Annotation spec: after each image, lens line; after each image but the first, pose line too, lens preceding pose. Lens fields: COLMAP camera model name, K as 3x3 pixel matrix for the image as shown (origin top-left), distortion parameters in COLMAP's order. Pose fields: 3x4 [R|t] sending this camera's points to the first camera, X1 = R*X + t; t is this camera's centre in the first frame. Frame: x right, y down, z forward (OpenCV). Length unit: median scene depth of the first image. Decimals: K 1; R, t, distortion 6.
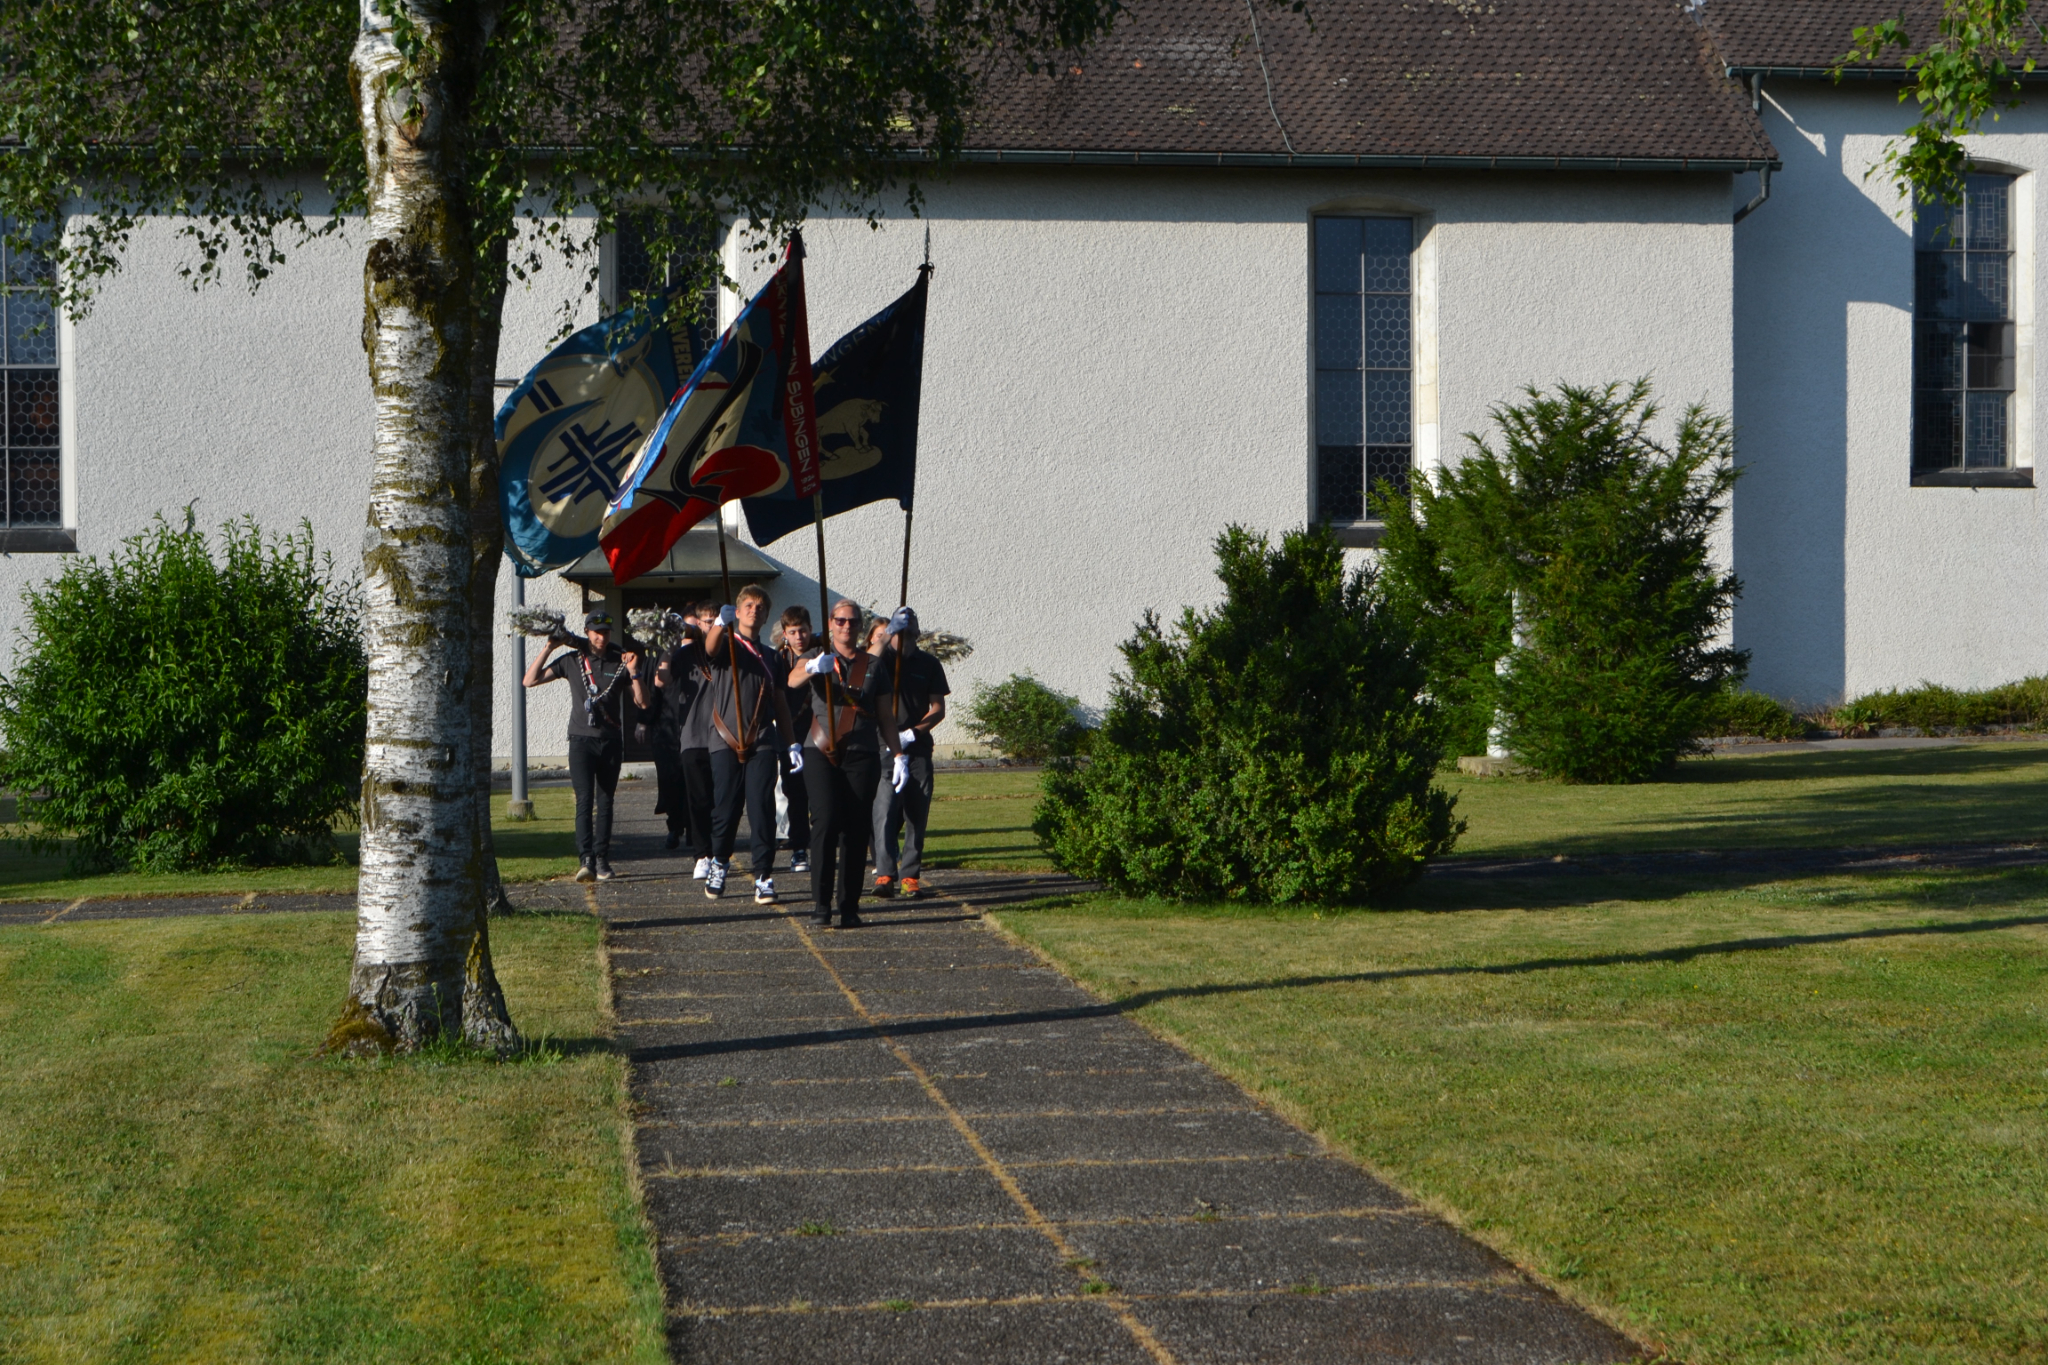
lens RADIAL K [[3490.6, 0, 1028.6], [0, 3490.6, 673.3], [0, 0, 1]] dist [0.010843, 0.000000]
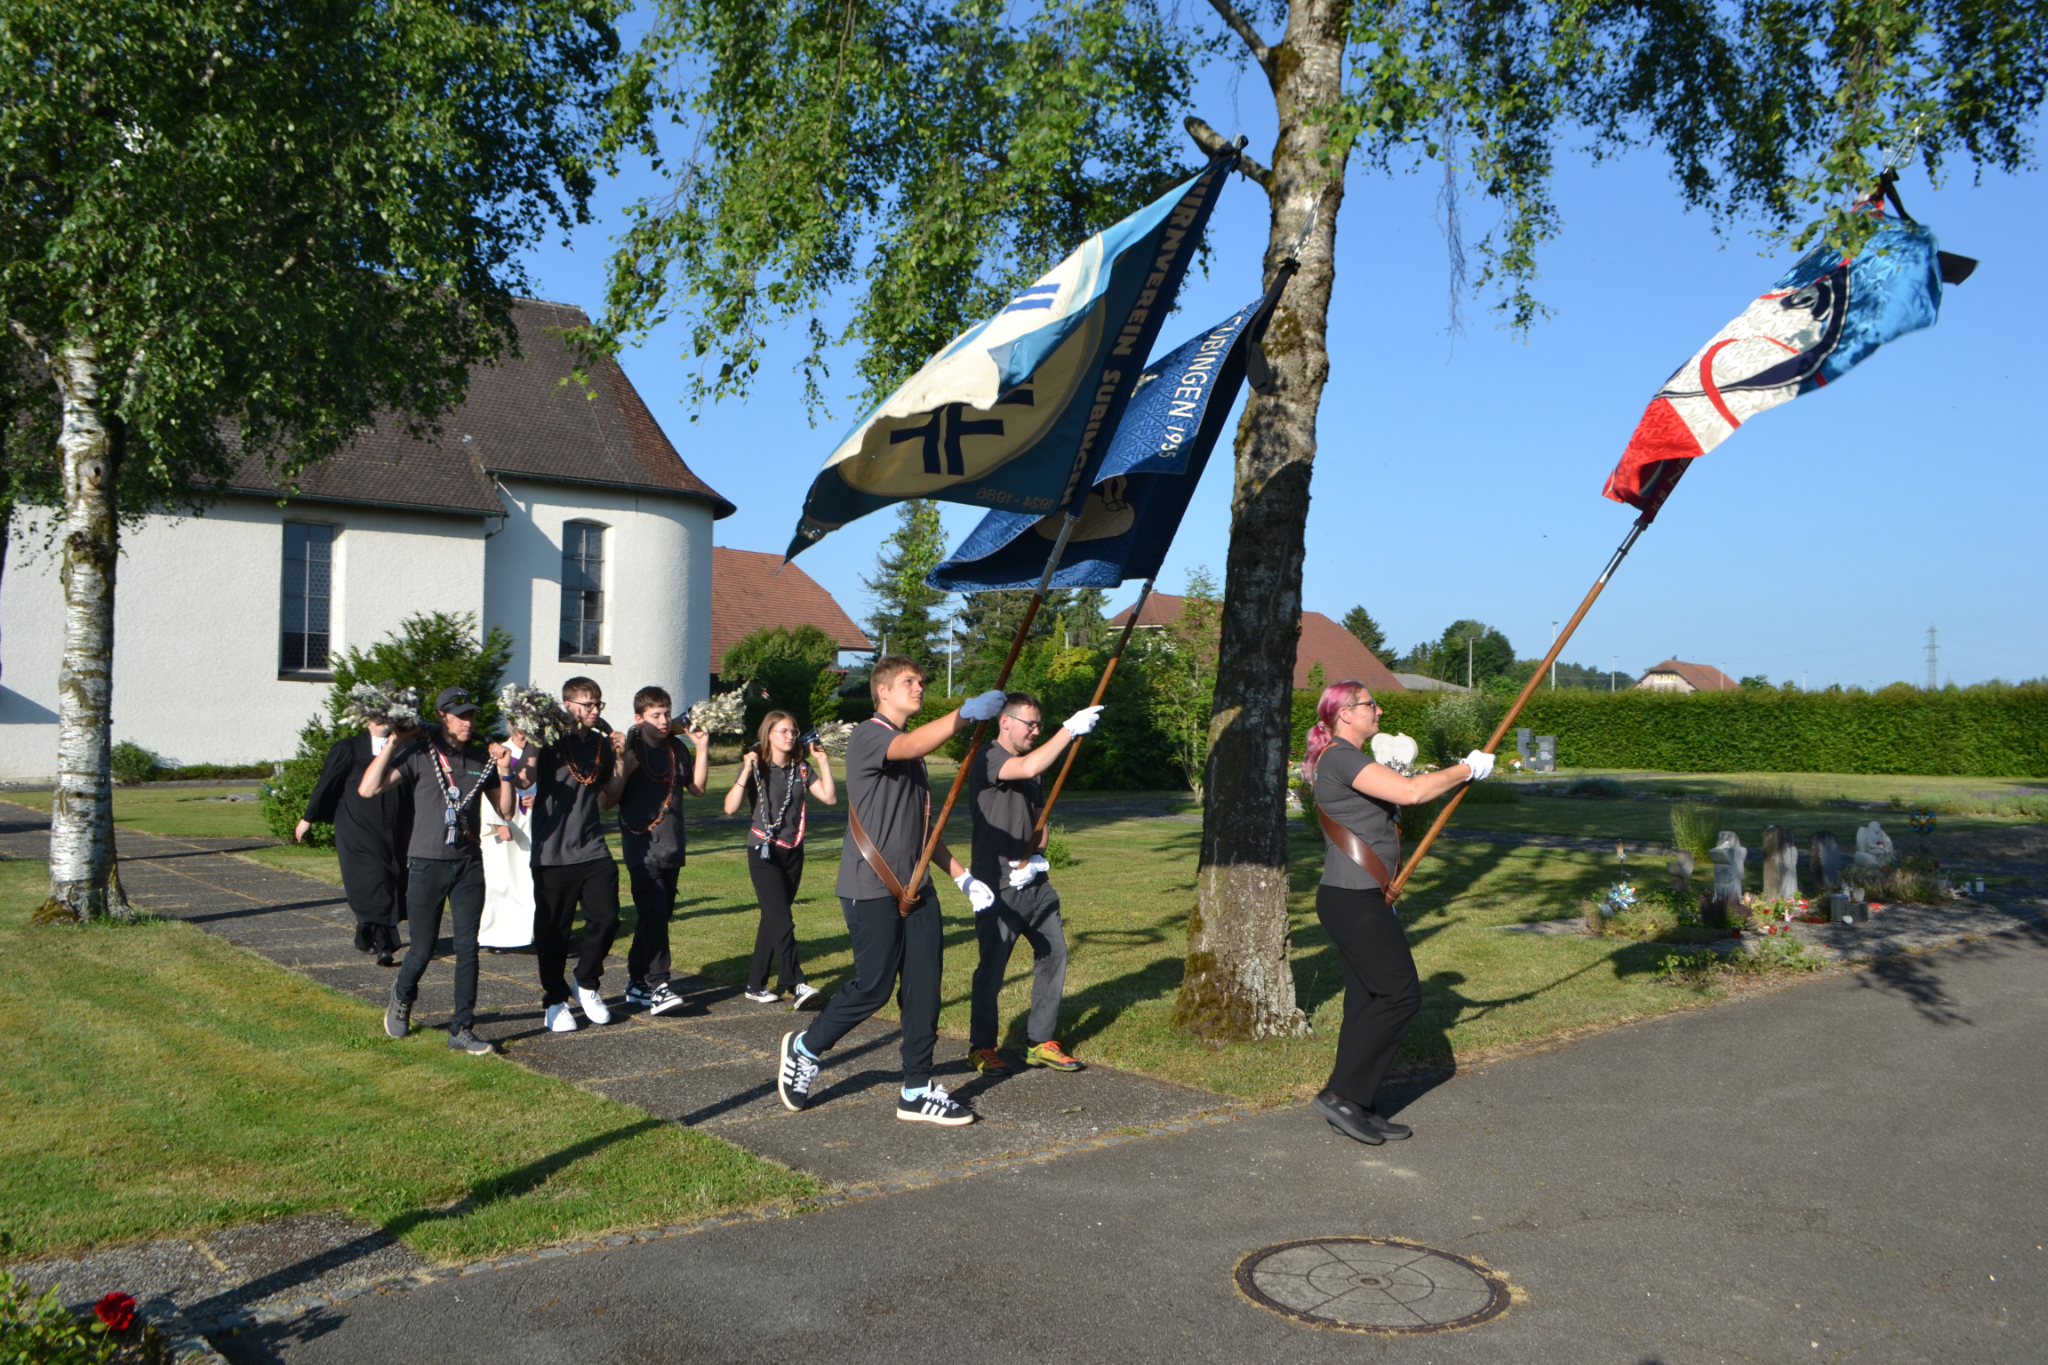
lens RADIAL K [[1608.4, 0, 1022.2], [0, 1608.4, 691.1], [0, 0, 1]] dist [-0.078959, 0.002821]
pose [[0.839171, 0.027806, 0.543156, -0.144531], [-0.009288, 0.999279, -0.036807, -0.000060], [-0.543788, 0.025842, 0.838825, -0.056075]]
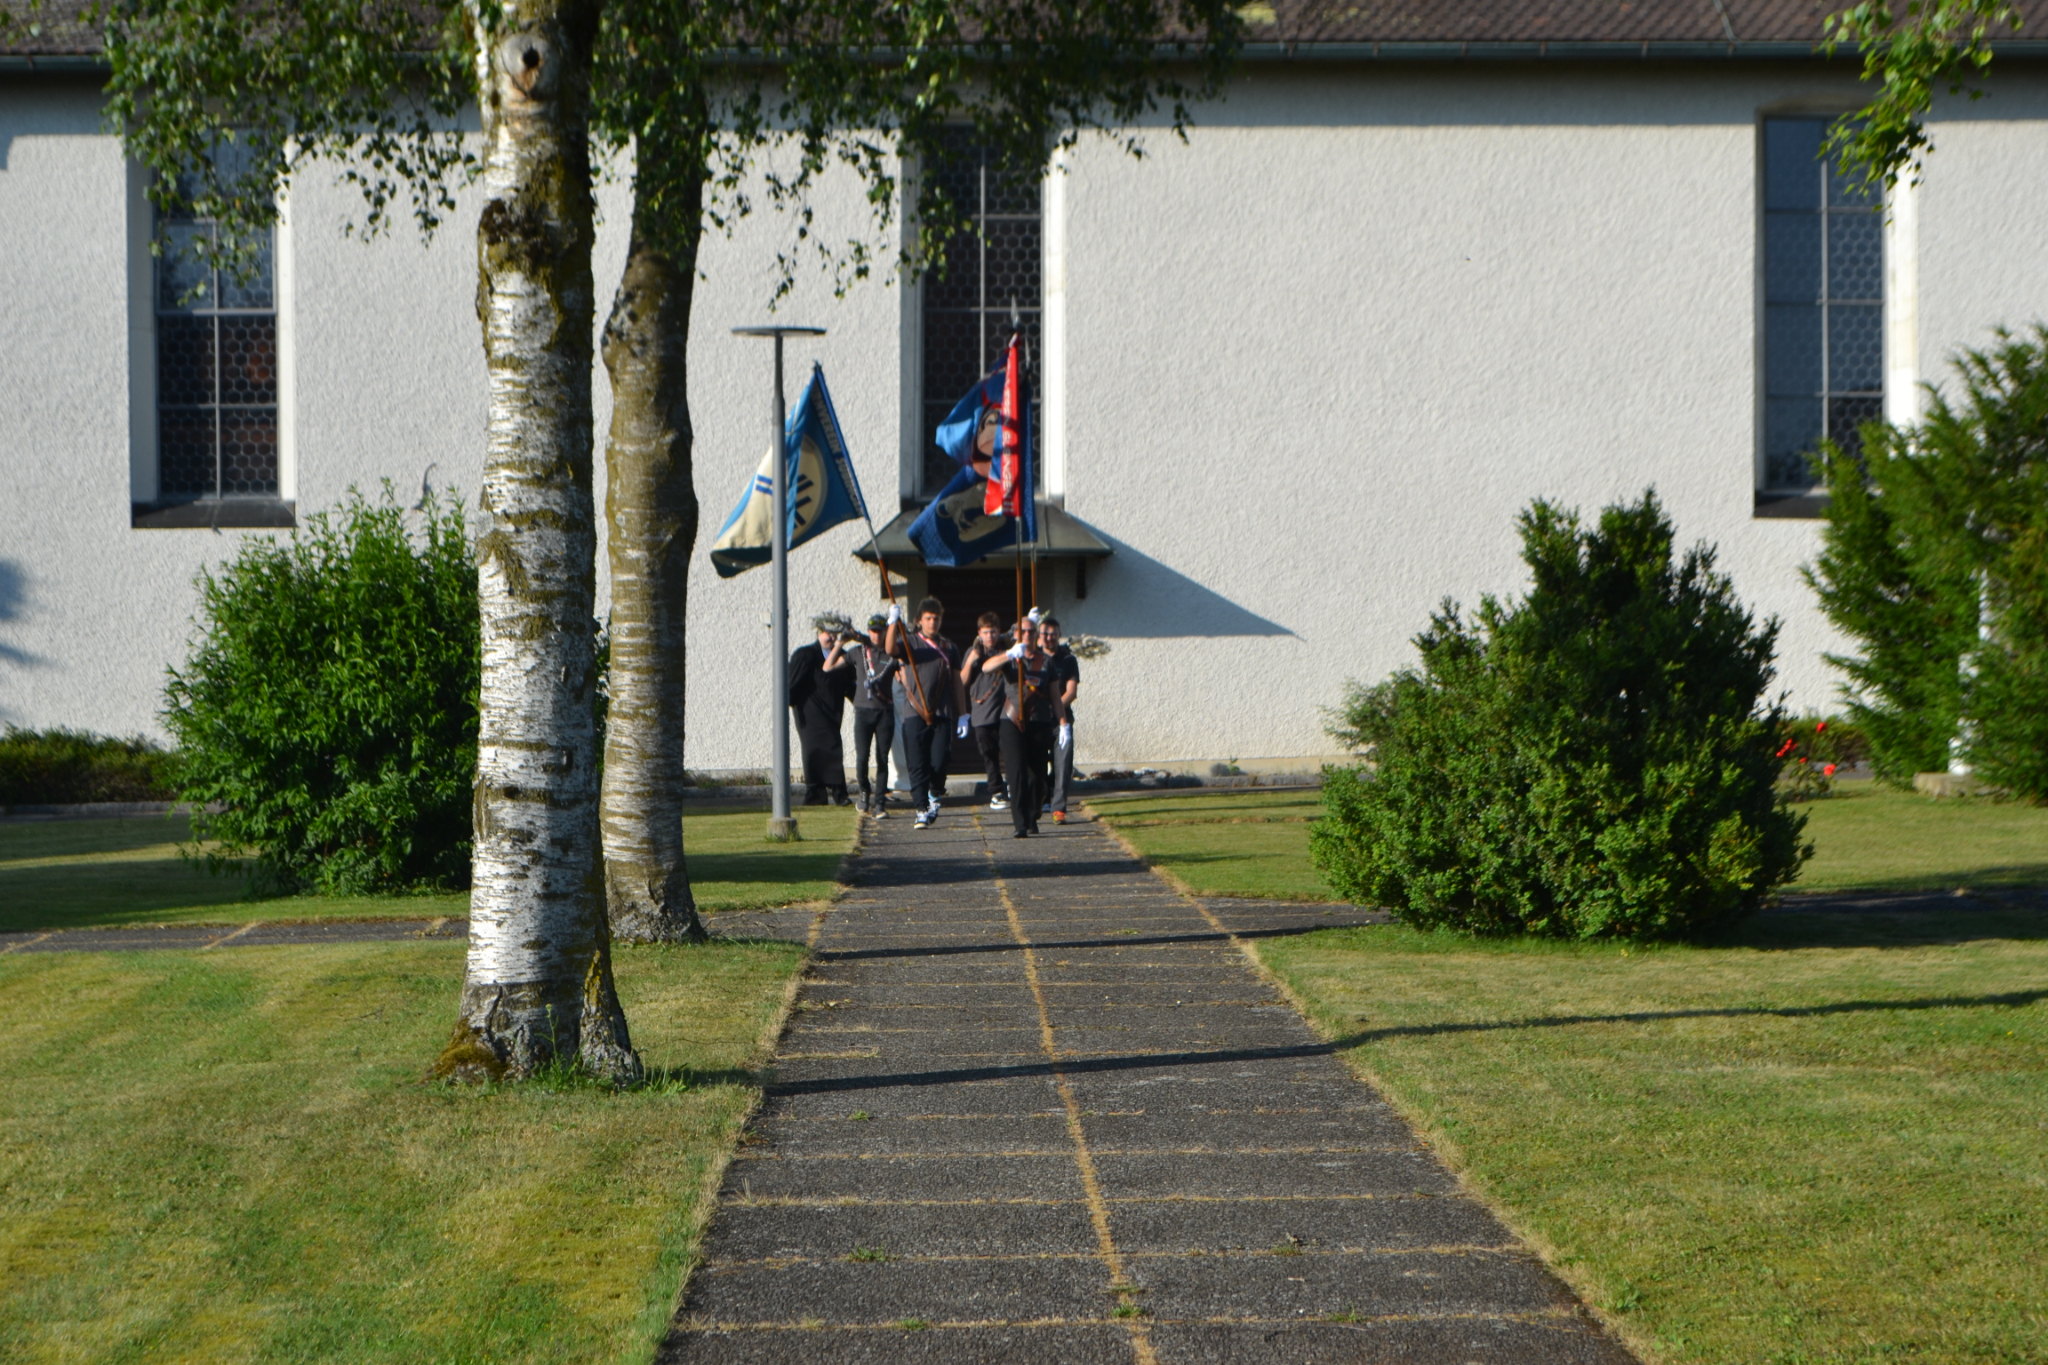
lens RADIAL K [[4303.1, 0, 1021.8], [0, 4303.1, 683.2], [0, 0, 1]] dist [0.040961, 0.000000]
pose [[0.993745, 0.002415, -0.111644, 0.054077], [-0.002092, 0.999993, 0.003008, -0.000055], [0.111650, -0.002755, 0.993744, -0.077847]]
